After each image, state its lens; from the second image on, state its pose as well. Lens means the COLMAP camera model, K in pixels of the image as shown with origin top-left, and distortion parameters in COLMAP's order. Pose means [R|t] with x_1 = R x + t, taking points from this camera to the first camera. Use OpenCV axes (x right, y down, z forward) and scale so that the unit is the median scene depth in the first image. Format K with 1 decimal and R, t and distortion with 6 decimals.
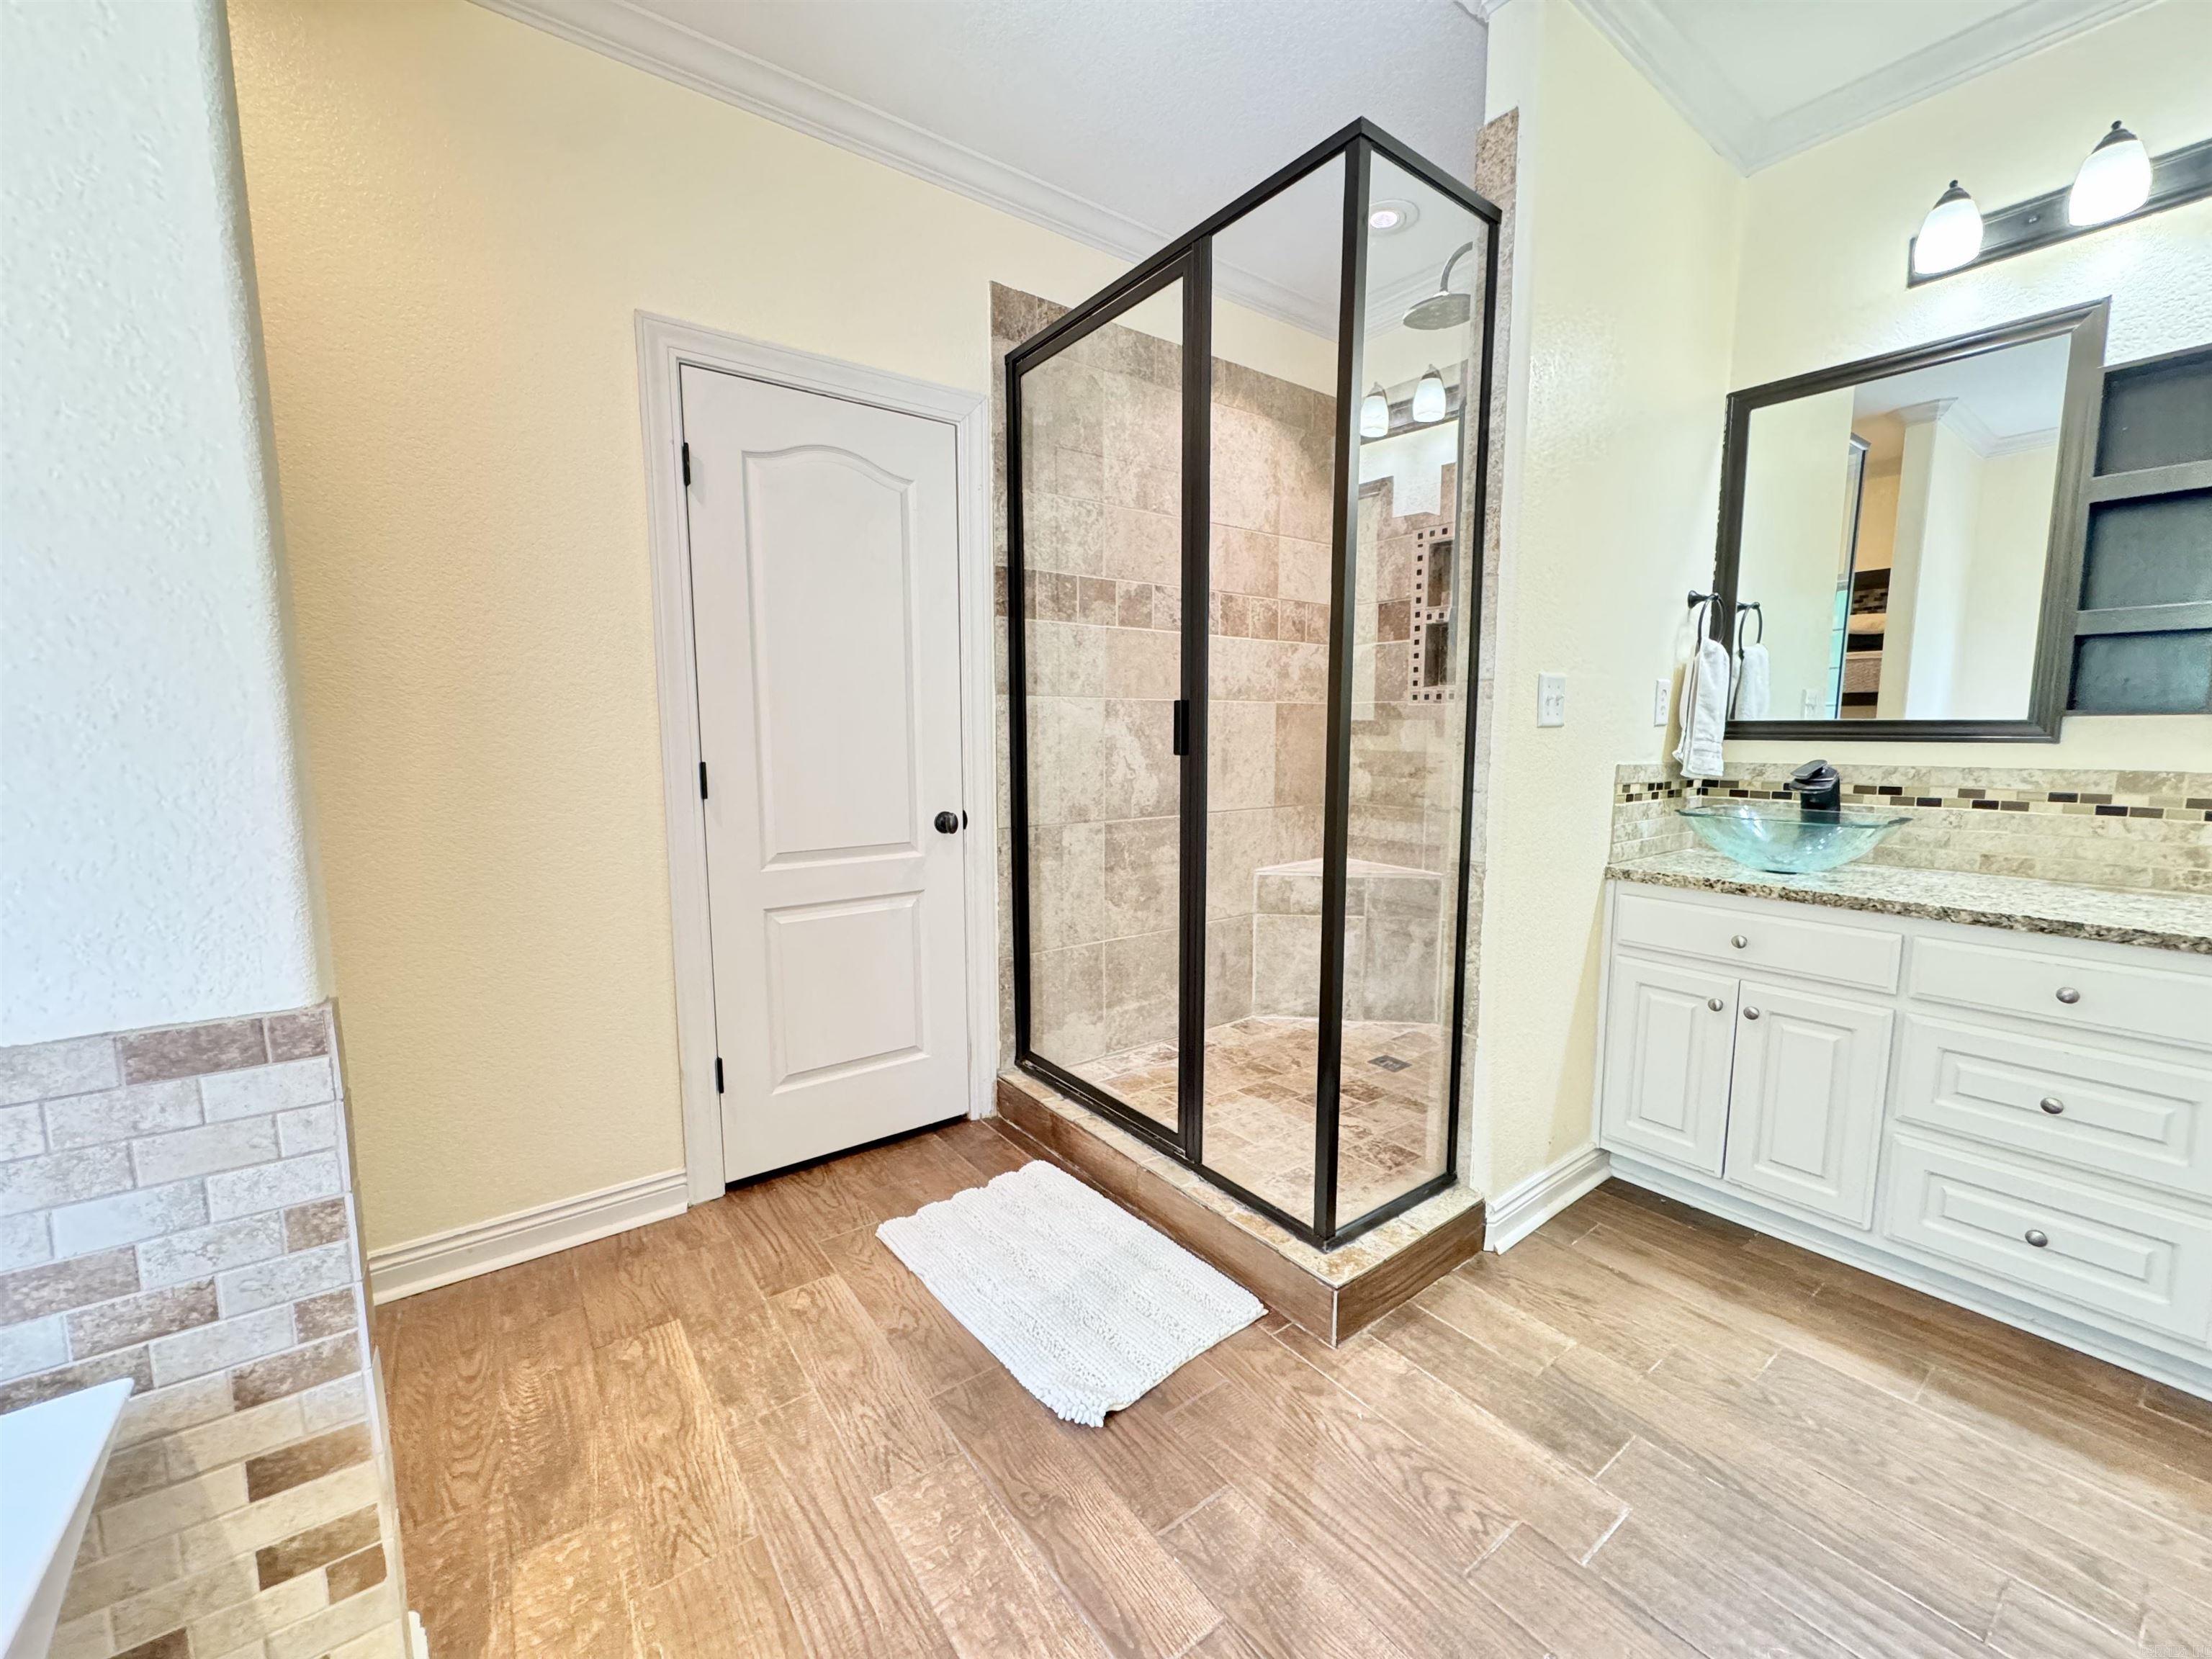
lens RADIAL K [[882.4, 0, 1106.0], [0, 882.4, 829.5], [0, 0, 1]] dist [-0.003998, 0.000575]
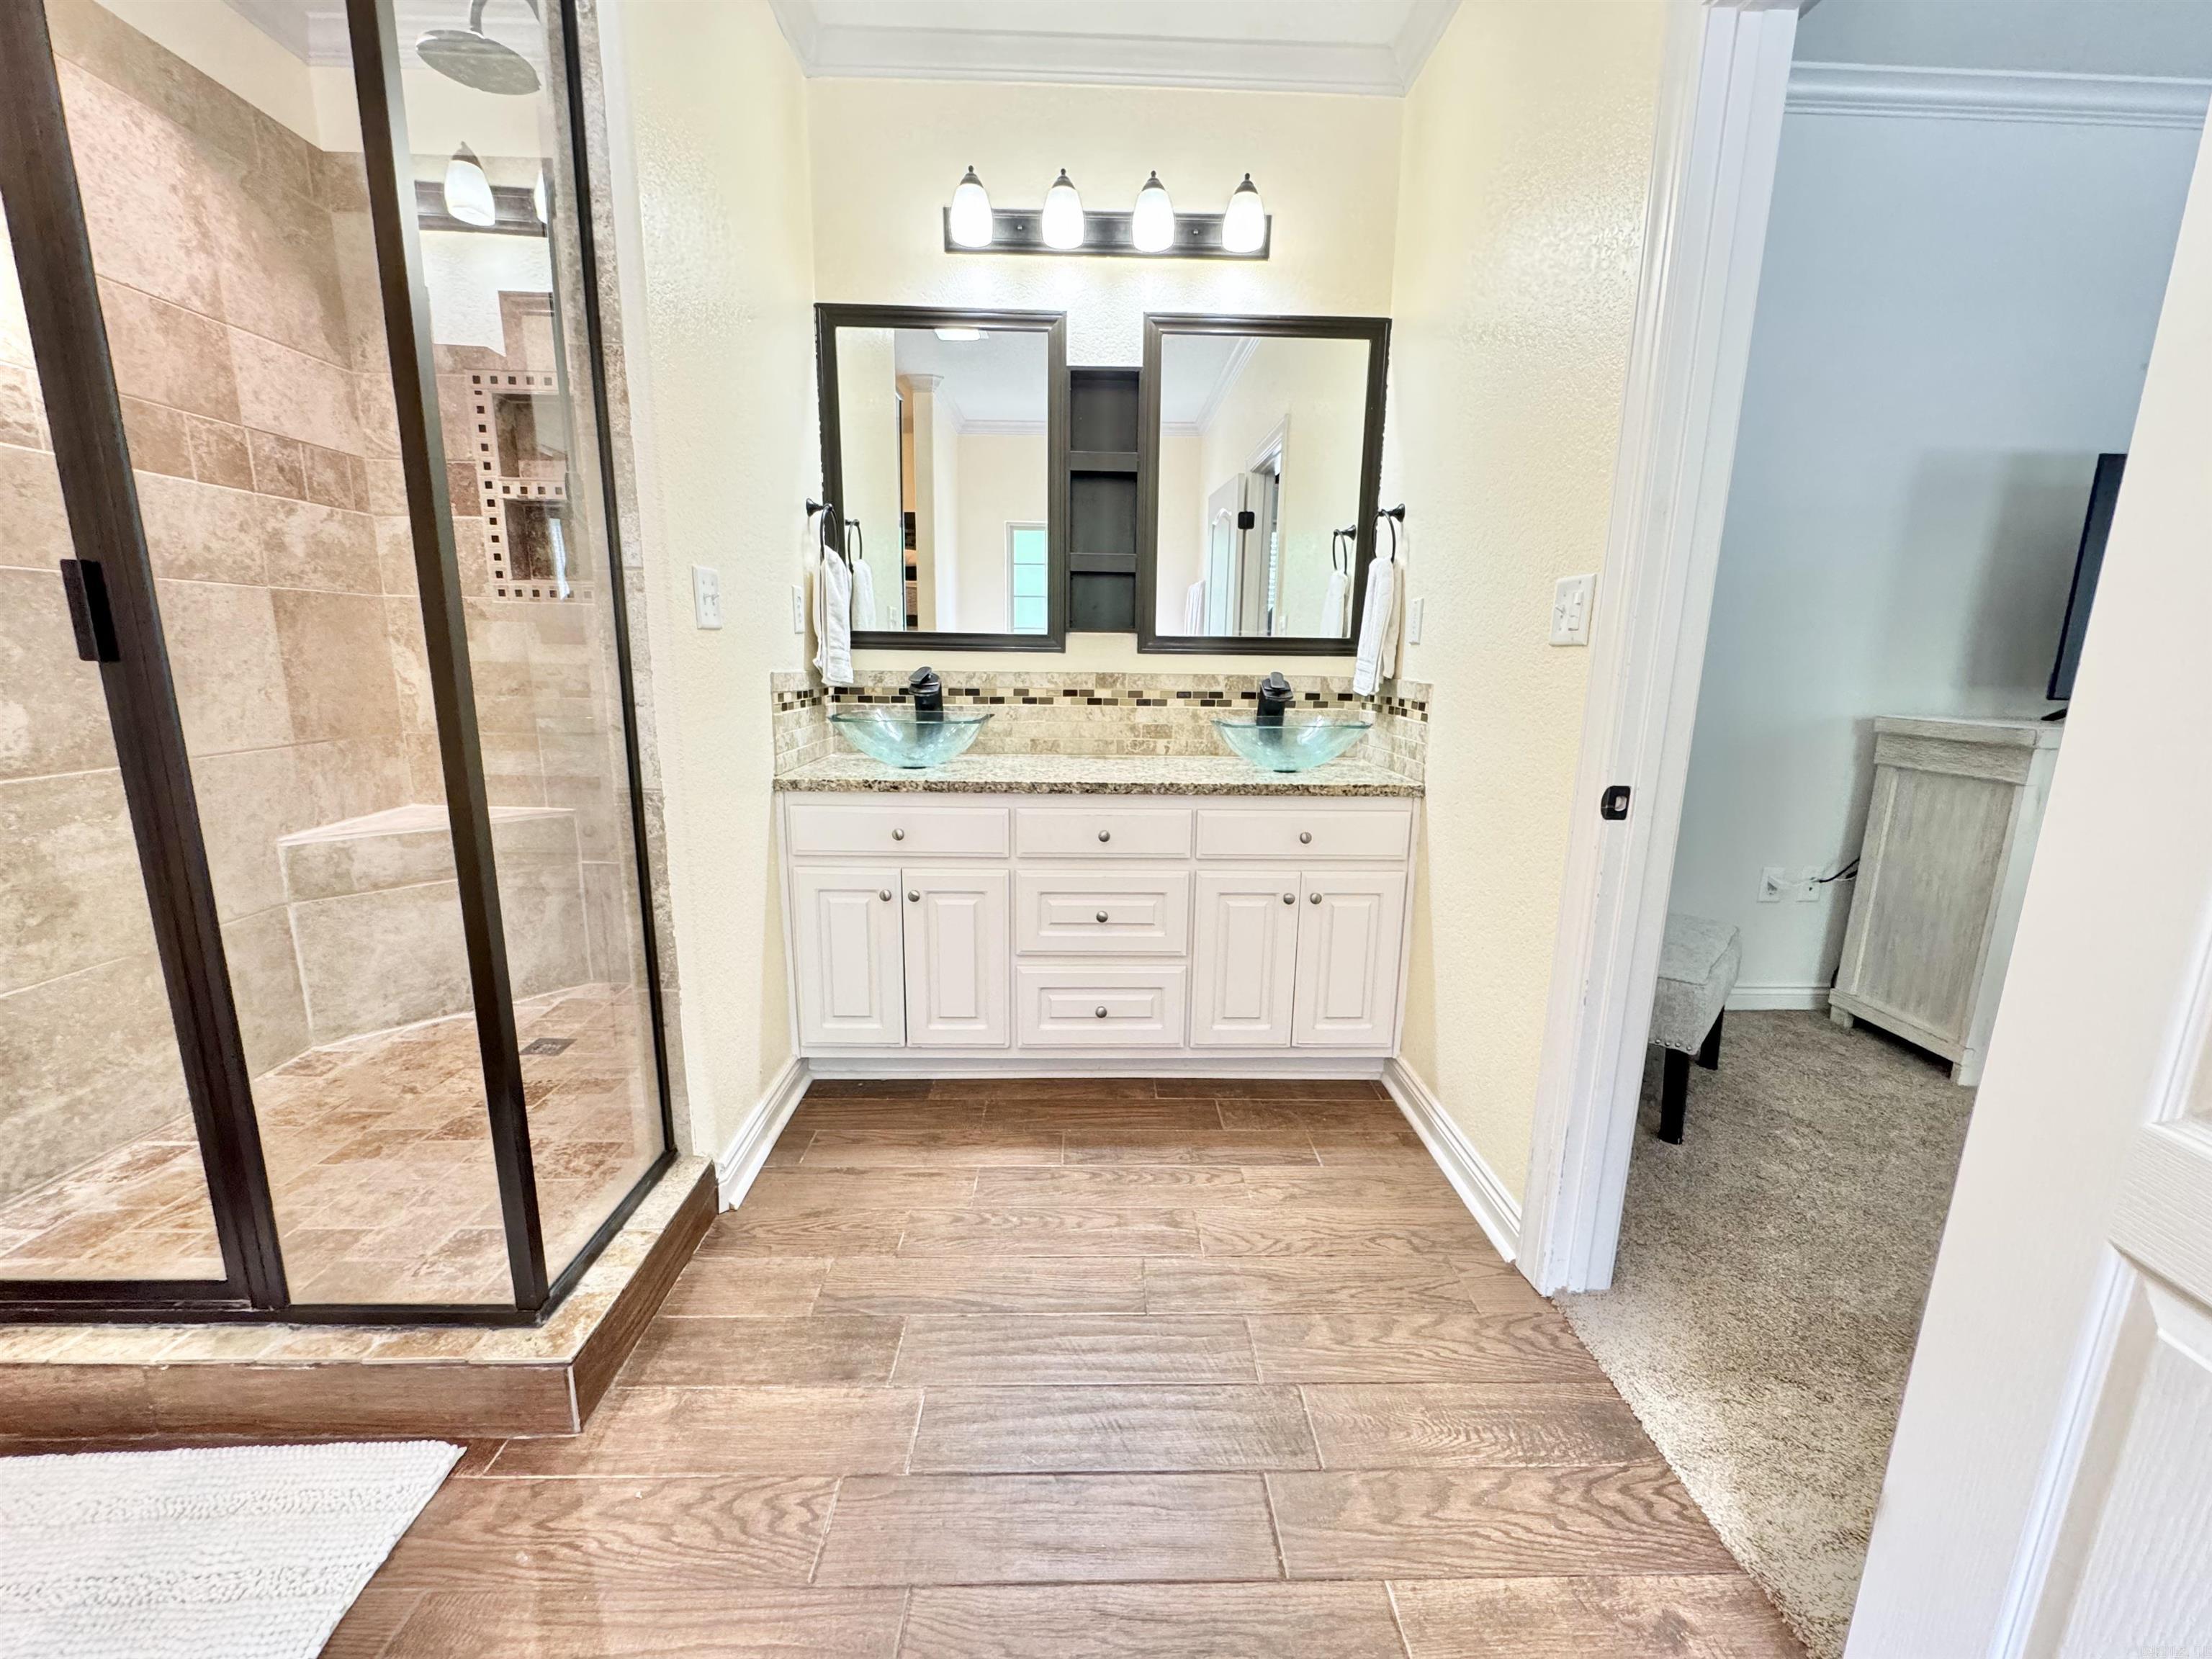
lens RADIAL K [[886.1, 0, 1107.3], [0, 886.1, 830.8], [0, 0, 1]] dist [-0.003525, 0.000411]
pose [[0.573821, -0.152109, 0.804731, -0.015483], [0.076957, 0.988268, 0.131927, -0.002078], [-0.815357, -0.013773, 0.578795, 0.145422]]
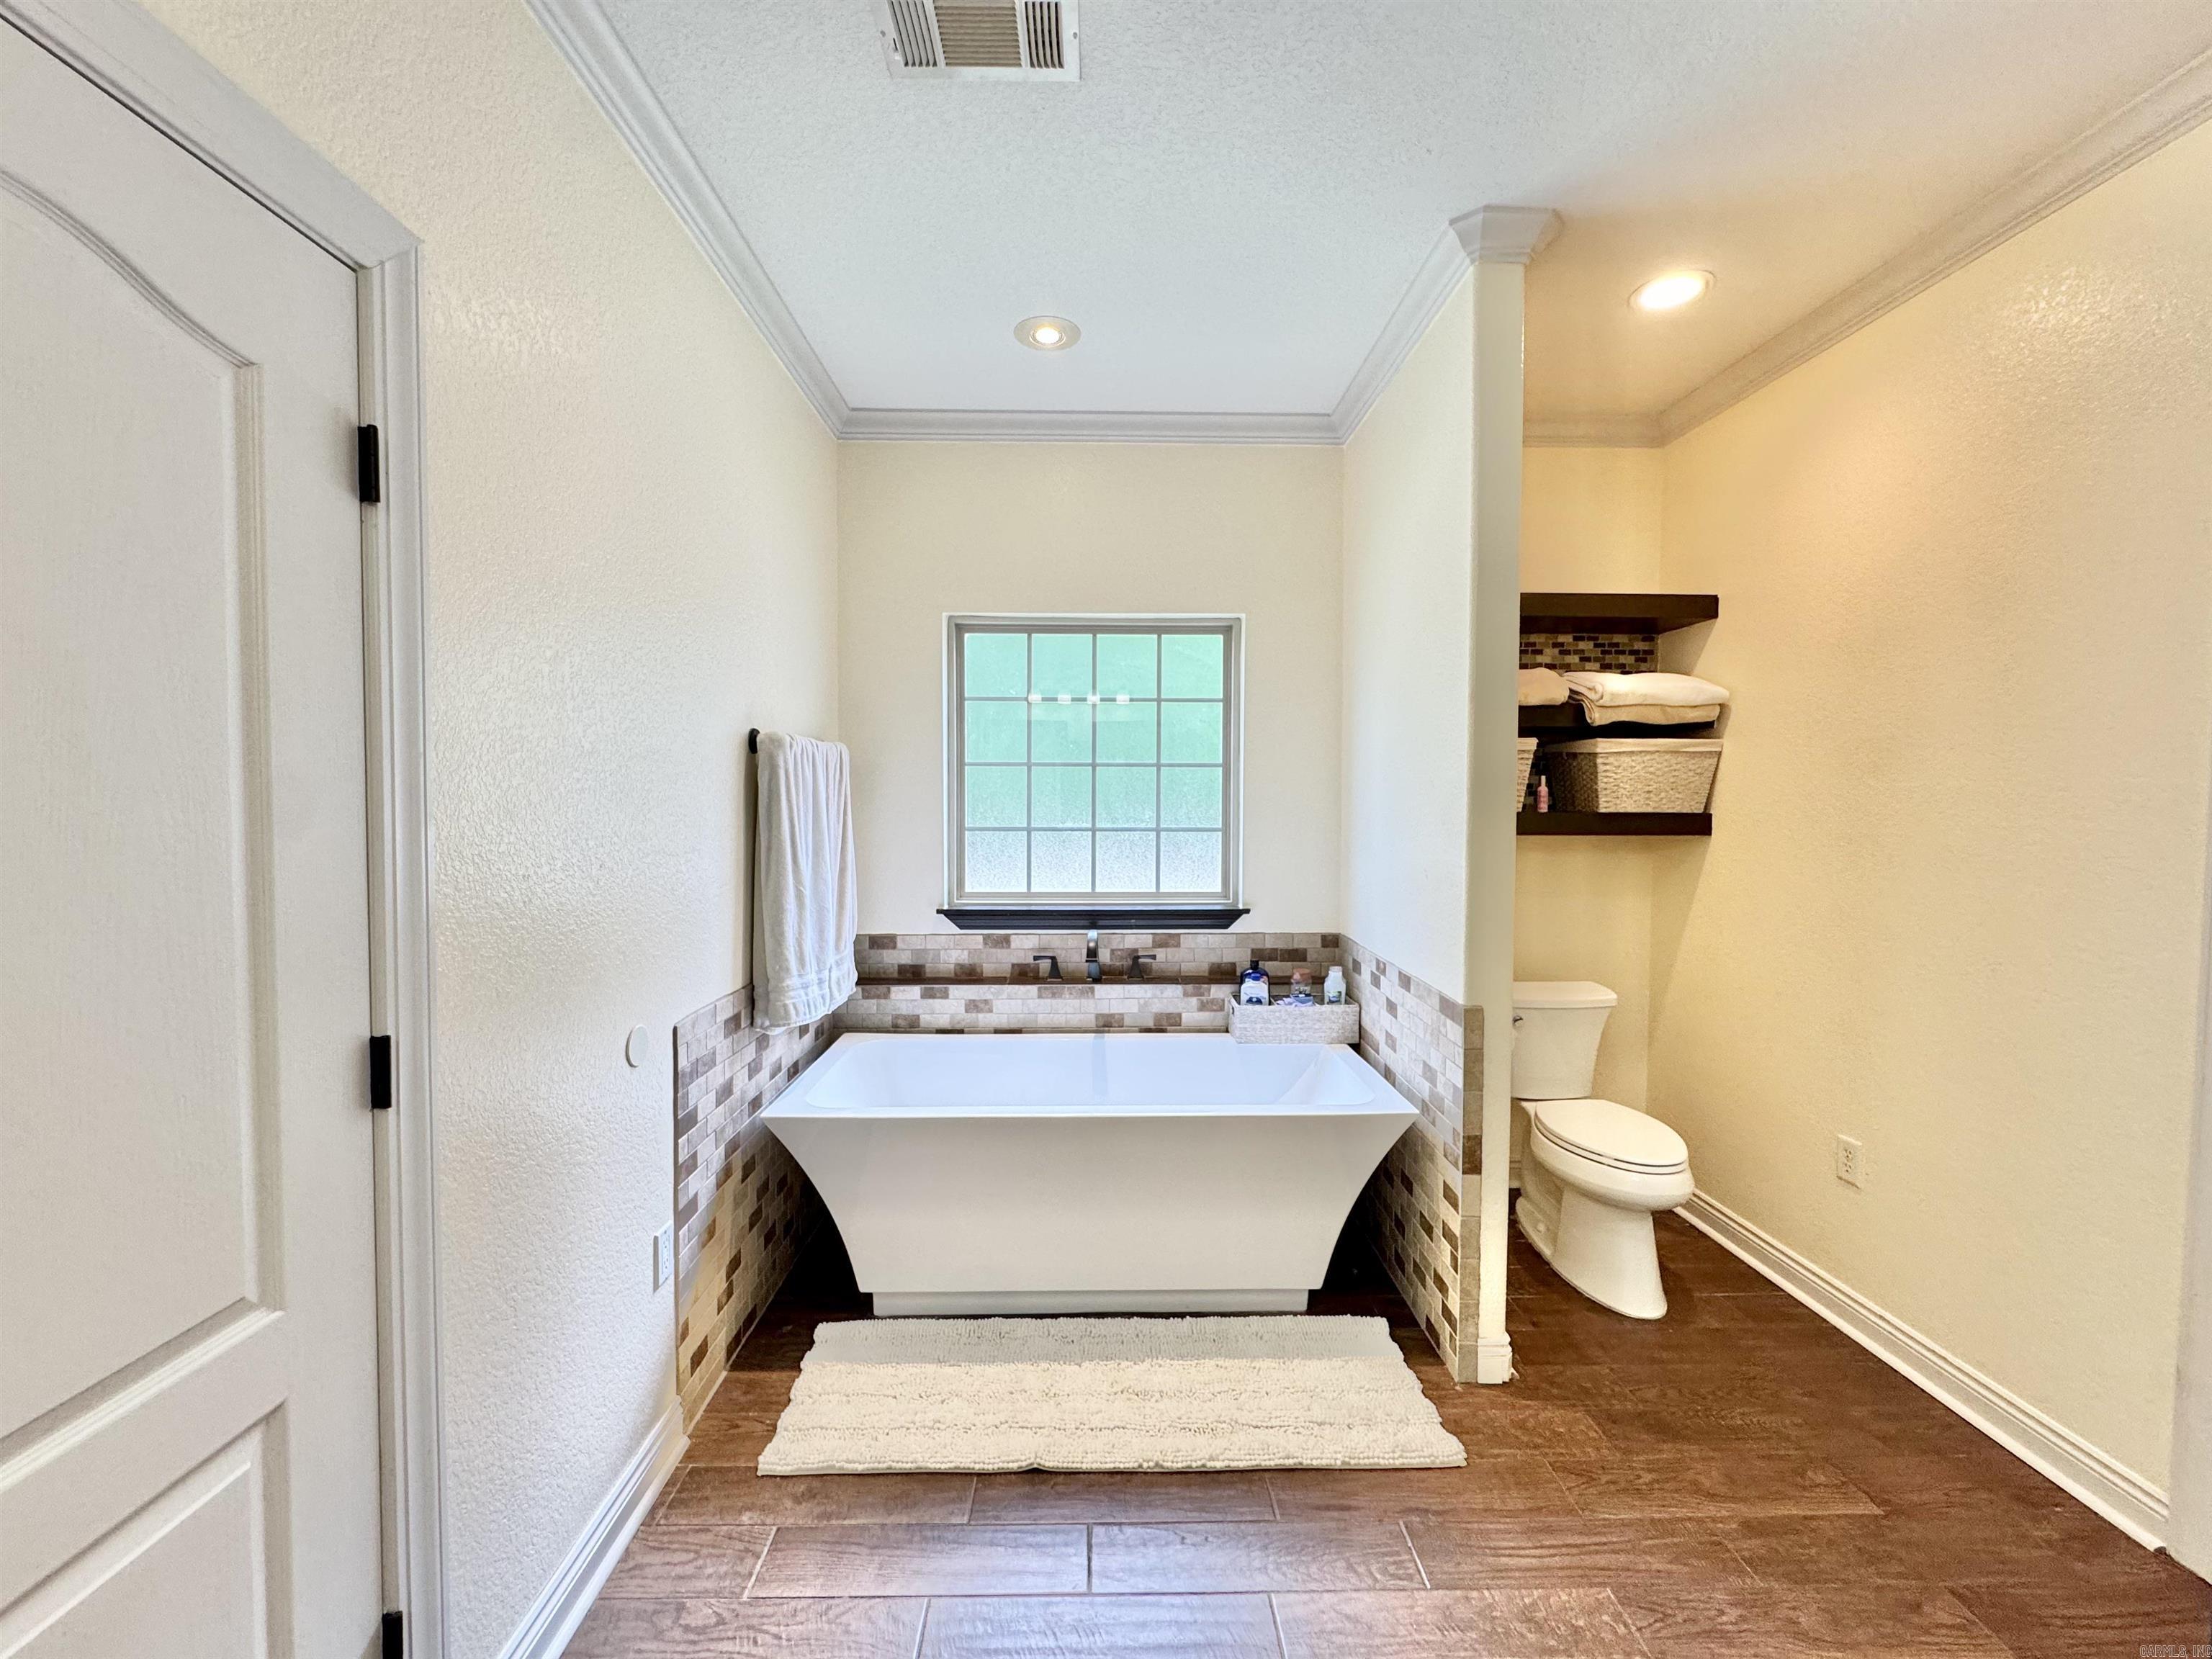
lens RADIAL K [[886.1, 0, 1107.3], [0, 886.1, 830.8], [0, 0, 1]] dist [-0.003525, 0.000411]
pose [[-0.581372, 0.030335, -0.813072, 0.668259], [-0.093596, 0.990177, 0.103867, -0.178928], [0.808237, 0.136486, -0.572822, 0.656351]]
